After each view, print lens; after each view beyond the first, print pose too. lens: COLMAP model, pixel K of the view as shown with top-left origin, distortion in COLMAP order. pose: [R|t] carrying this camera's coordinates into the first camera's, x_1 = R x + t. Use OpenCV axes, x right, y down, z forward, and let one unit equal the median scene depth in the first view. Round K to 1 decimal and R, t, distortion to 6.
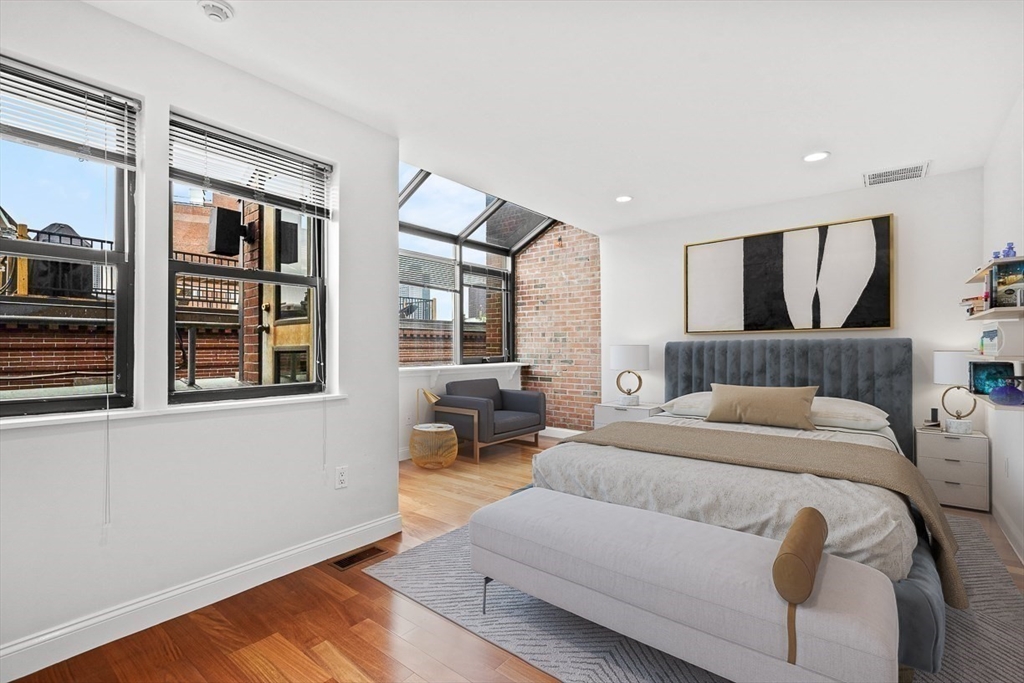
lens RADIAL K [[470.6, 0, 509.5], [0, 470.6, 344.5], [0, 0, 1]] dist [0.001324, 0.000180]
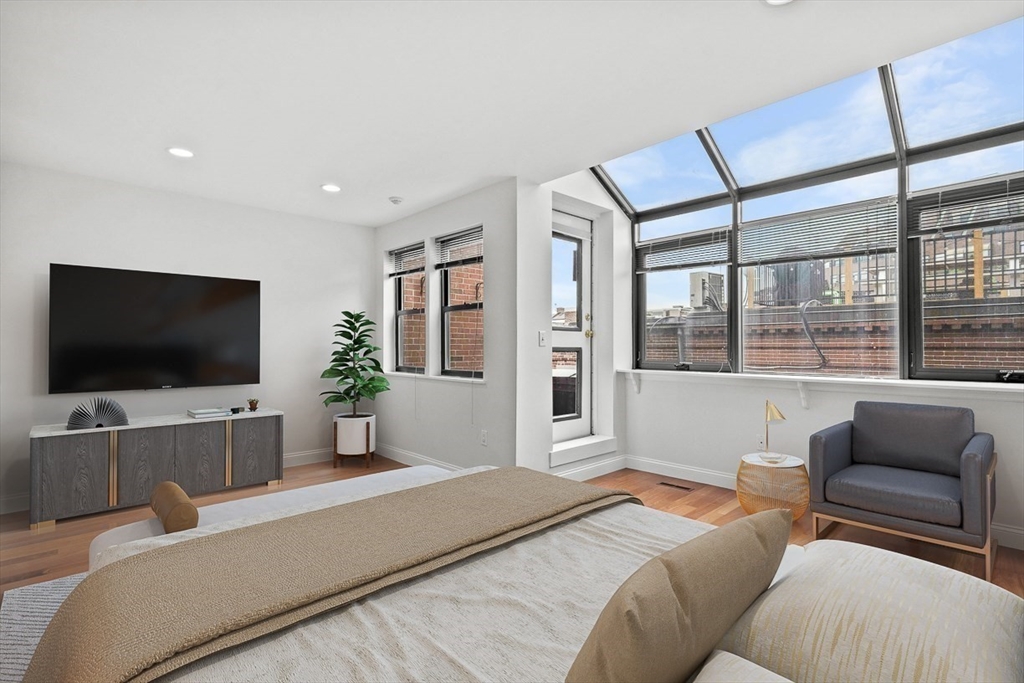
lens RADIAL K [[470.6, 0, 509.5], [0, 470.6, 344.5], [0, 0, 1]] dist [0.001324, 0.000180]
pose [[-0.112972, -0.005900, -0.993581, 0.510234], [0.007226, 0.999951, -0.006760, 0.003125], [0.993572, -0.007943, -0.112924, 0.599161]]
